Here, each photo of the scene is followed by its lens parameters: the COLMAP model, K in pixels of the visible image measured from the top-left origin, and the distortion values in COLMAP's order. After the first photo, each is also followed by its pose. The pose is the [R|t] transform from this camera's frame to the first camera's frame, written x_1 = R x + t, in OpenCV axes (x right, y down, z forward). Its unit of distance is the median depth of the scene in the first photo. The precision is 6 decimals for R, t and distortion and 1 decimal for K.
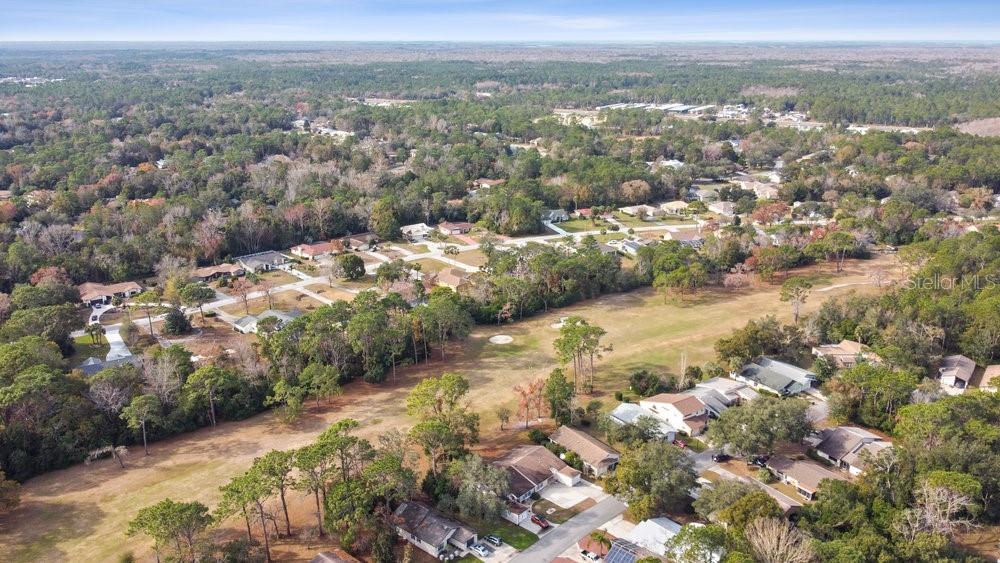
lens RADIAL K [[754.4, 0, 500.0], [0, 754.4, 281.5], [0, 0, 1]] dist [-0.018764, -0.004379]
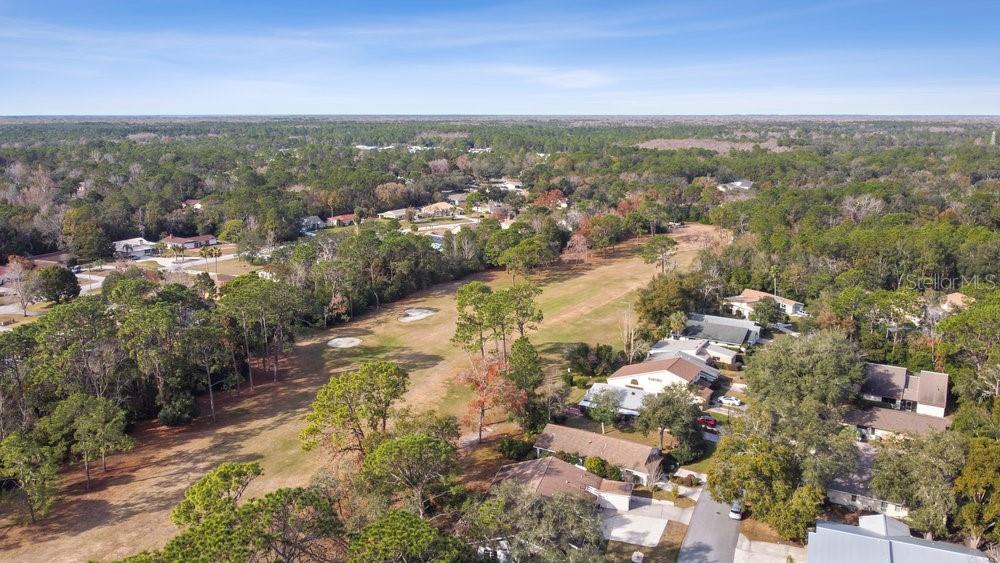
lens RADIAL K [[754.4, 0, 500.0], [0, 754.4, 281.5], [0, 0, 1]] dist [-0.018764, -0.004379]
pose [[0.906299, -0.095571, 0.411689, -0.136652], [0.126714, 0.990730, -0.048960, 0.068929], [-0.403194, 0.096539, 0.910008, 0.301998]]
